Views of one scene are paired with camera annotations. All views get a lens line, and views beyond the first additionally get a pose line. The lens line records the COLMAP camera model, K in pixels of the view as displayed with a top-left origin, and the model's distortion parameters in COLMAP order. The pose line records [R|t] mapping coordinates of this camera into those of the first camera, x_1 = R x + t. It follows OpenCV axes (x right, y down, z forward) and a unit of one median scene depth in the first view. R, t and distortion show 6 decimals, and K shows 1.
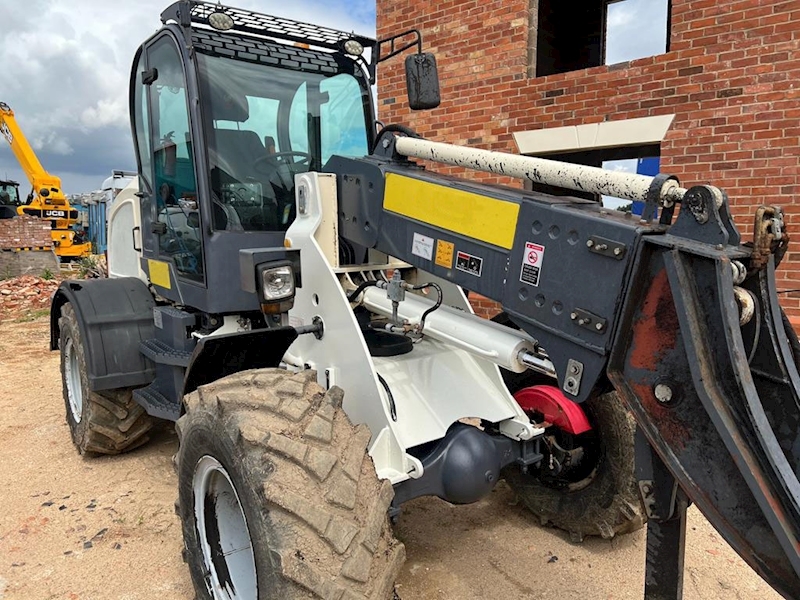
lens RADIAL K [[602.2, 0, 395.8], [0, 602.2, 305.2], [0, 0, 1]] dist [0.053104, -0.059429]
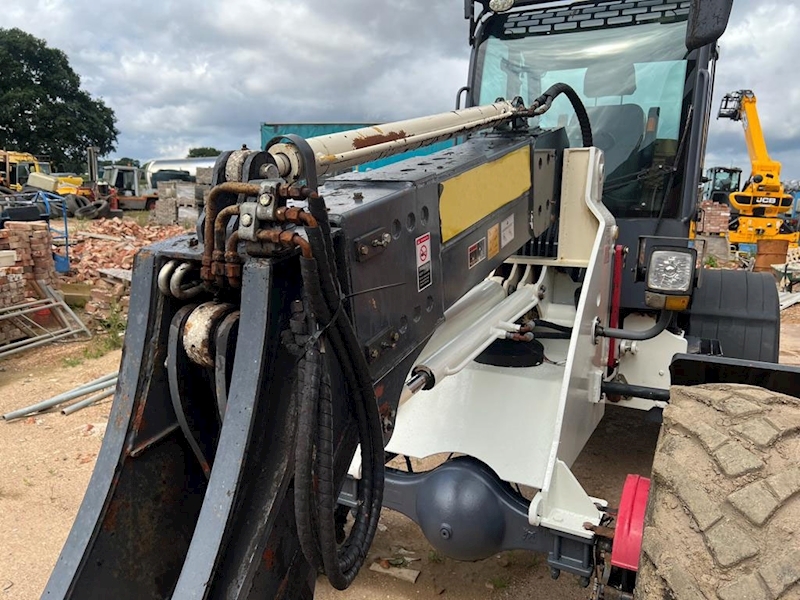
lens RADIAL K [[602.2, 0, 395.1], [0, 602.2, 306.4], [0, 0, 1]] dist [0.053104, -0.059429]
pose [[0.417697, 0.171145, -0.892322, 0.685419], [-0.151314, 0.981487, 0.117416, -0.075651], [0.895898, 0.085976, 0.435861, 0.499558]]
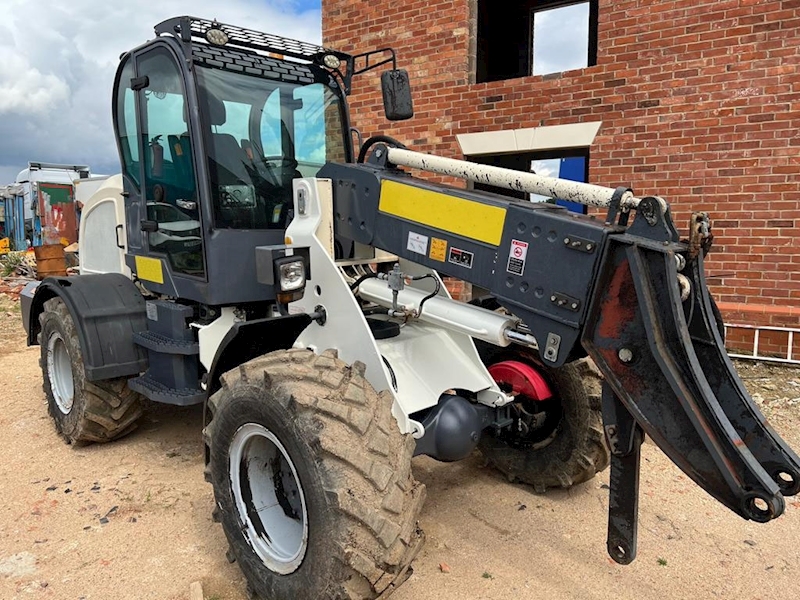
lens RADIAL K [[602.2, 0, 395.9], [0, 602.2, 305.0], [0, 0, 1]] dist [0.053104, -0.059429]
pose [[0.992879, -0.017666, 0.117814, -0.116319], [0.016540, 0.999808, 0.010535, 0.008407], [-0.117977, -0.008511, 0.992980, -0.137262]]
